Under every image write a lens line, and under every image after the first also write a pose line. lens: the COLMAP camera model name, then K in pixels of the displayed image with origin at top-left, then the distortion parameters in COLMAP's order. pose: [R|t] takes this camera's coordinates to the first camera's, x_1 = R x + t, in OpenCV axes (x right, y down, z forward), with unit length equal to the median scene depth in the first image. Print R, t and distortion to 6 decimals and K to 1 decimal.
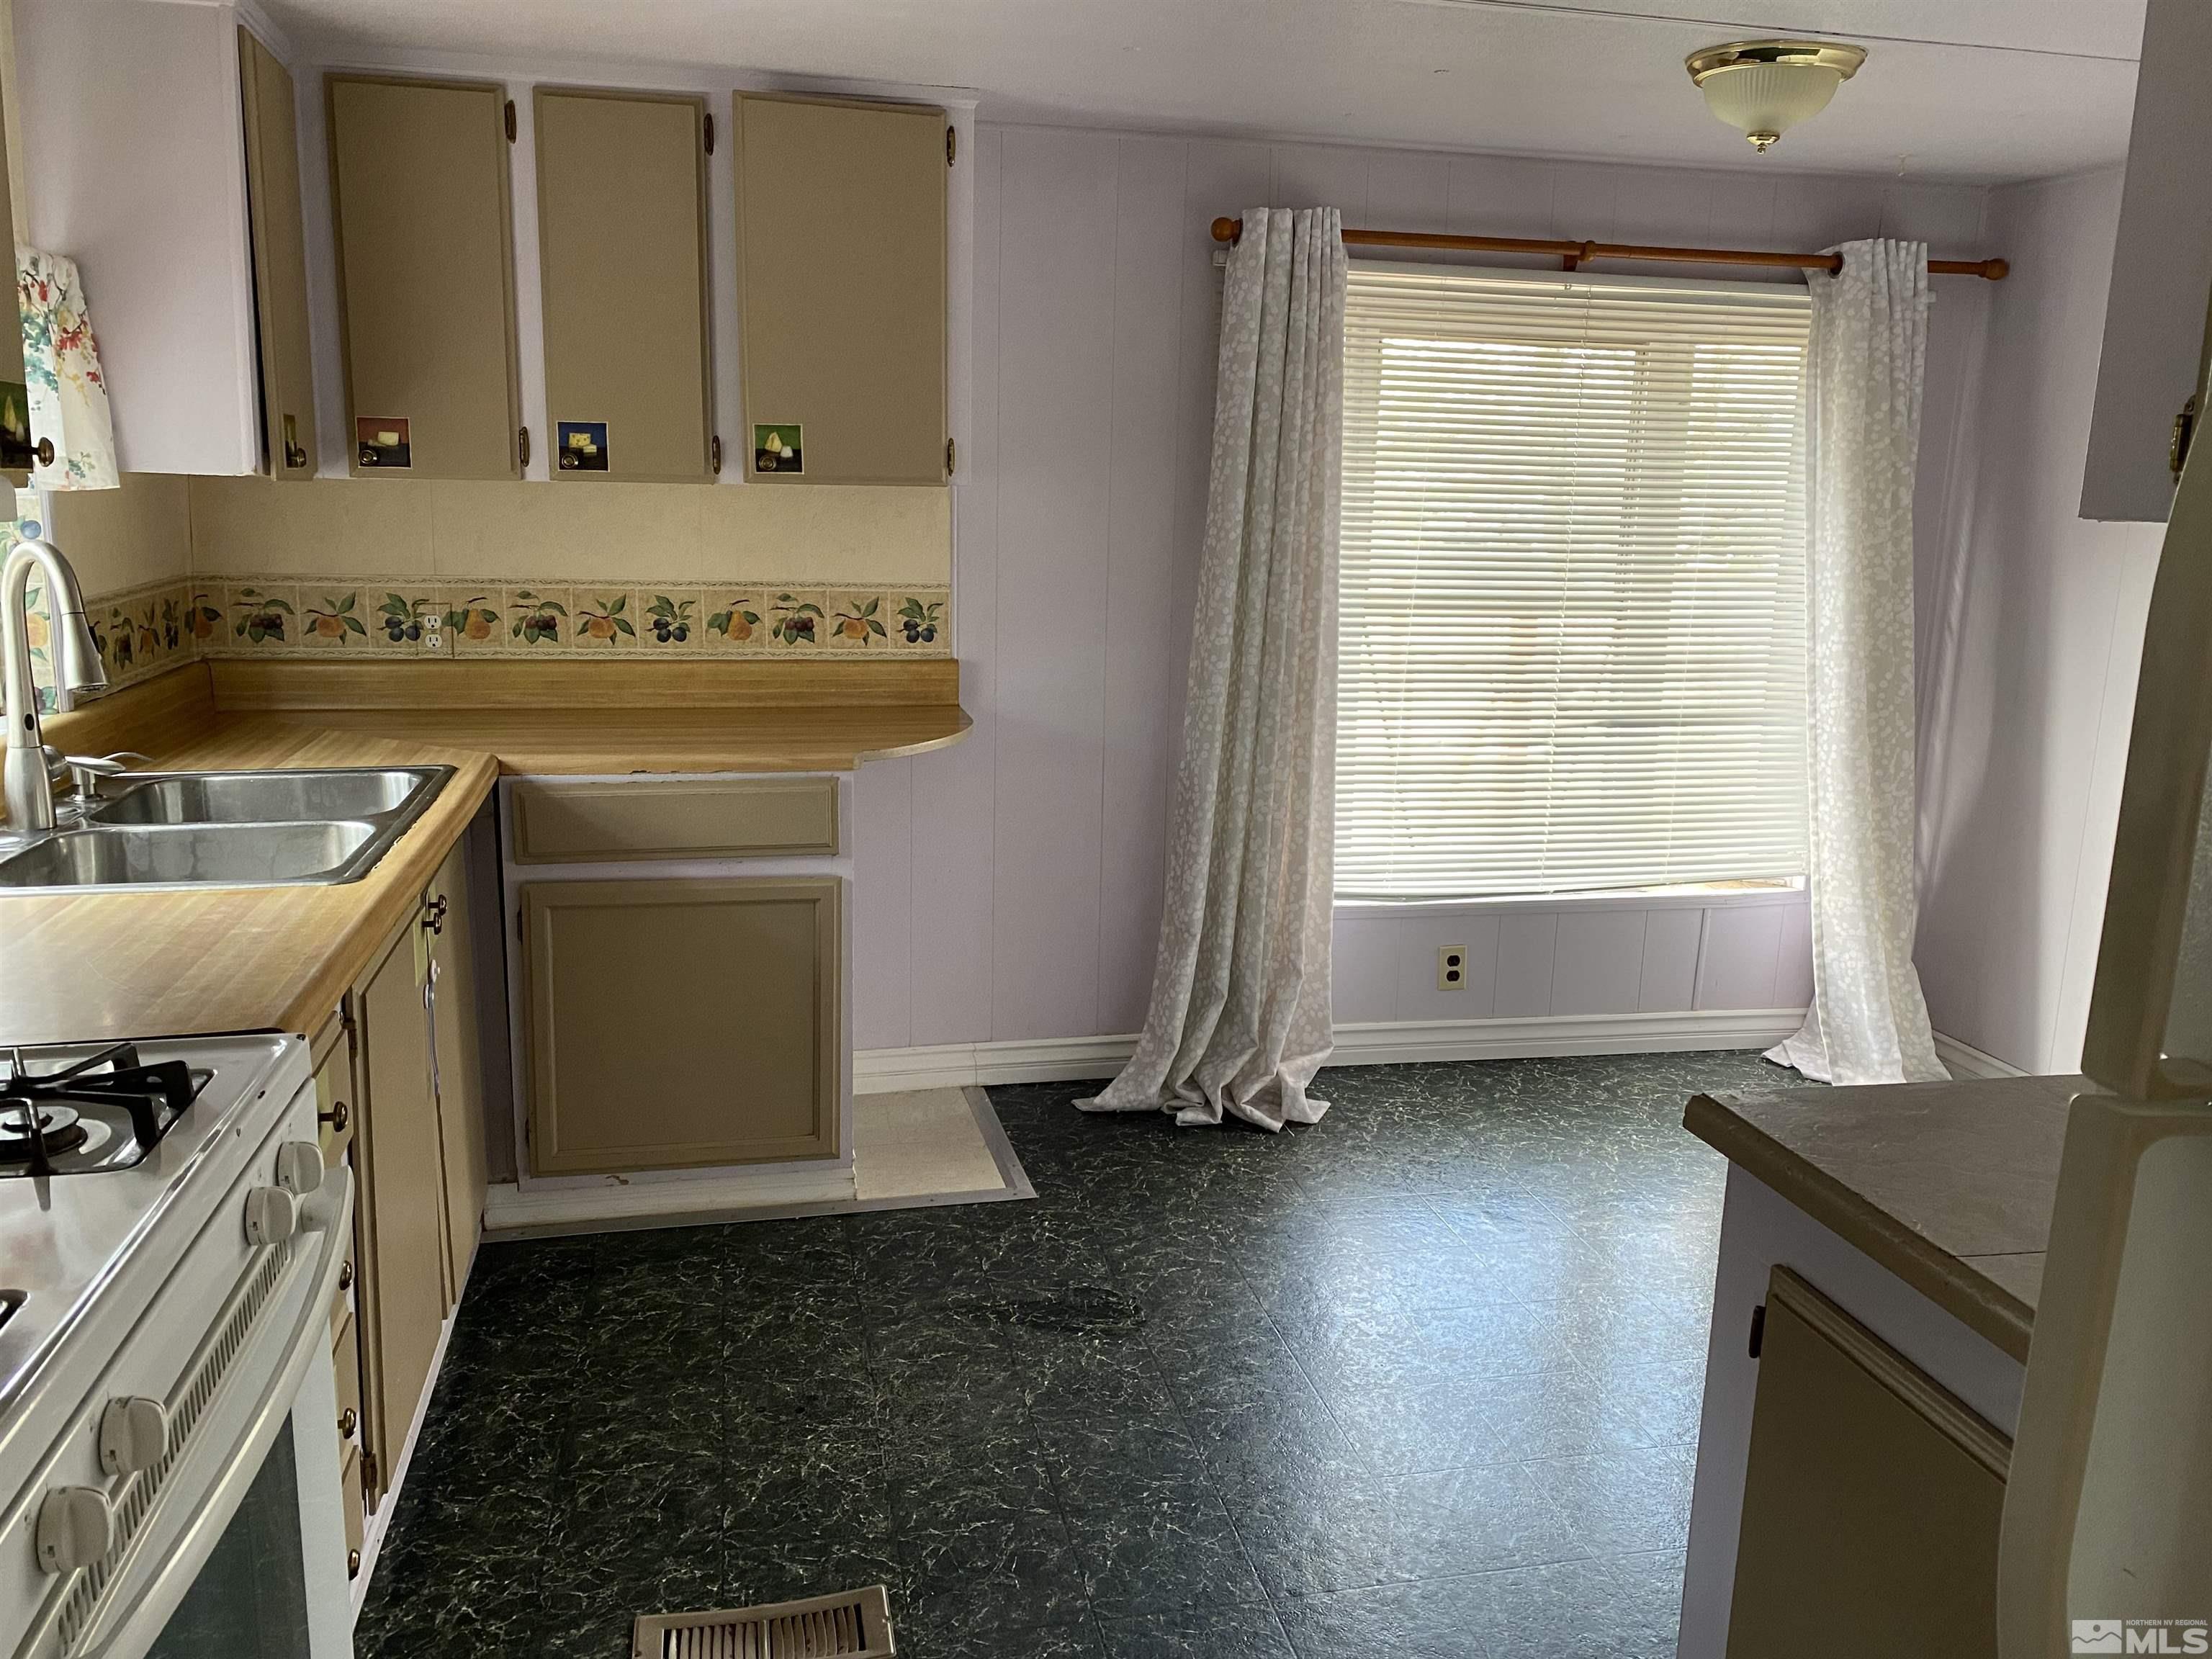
lens RADIAL K [[1692.8, 0, 1108.5], [0, 1692.8, 810.5], [0, 0, 1]] dist [0.031856, -0.033300]
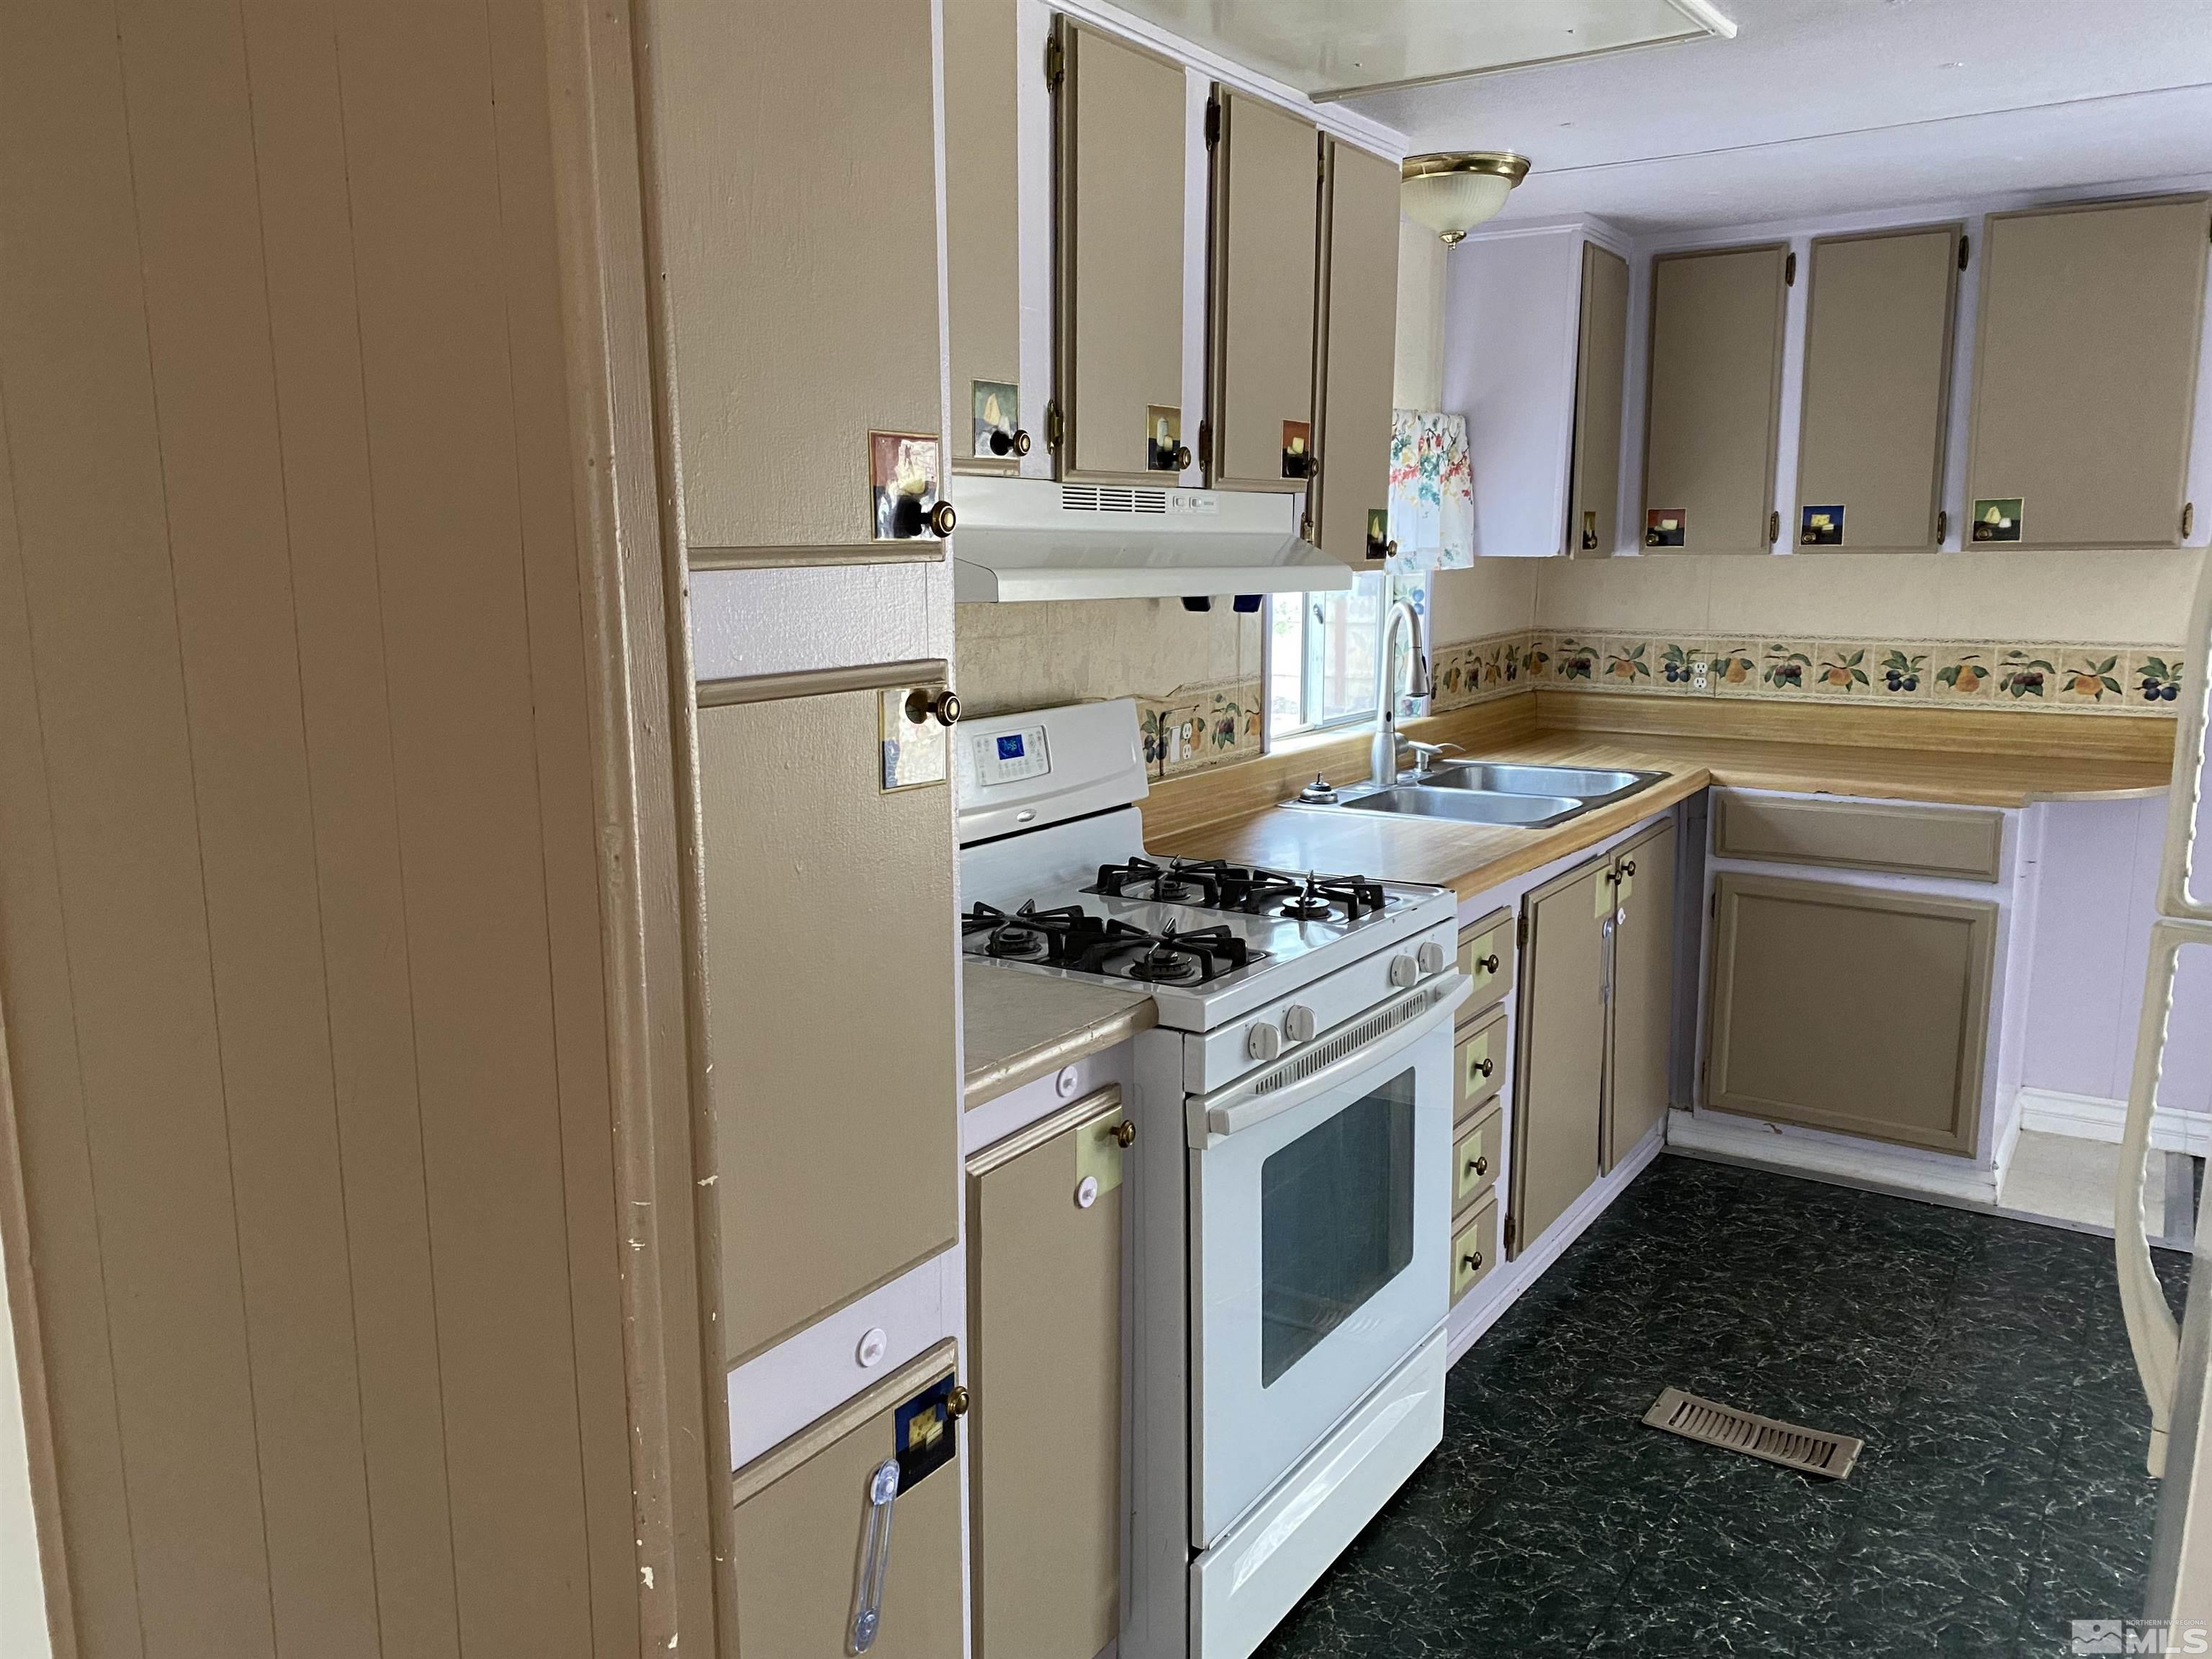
lens RADIAL K [[1692.8, 0, 1110.0], [0, 1692.8, 828.5], [0, 0, 1]] dist [0.031856, -0.033300]
pose [[0.696069, 0.096050, -0.711521, 0.225708], [-0.115813, 0.993054, 0.020758, 0.035016], [0.708573, 0.067954, 0.702358, -0.201669]]
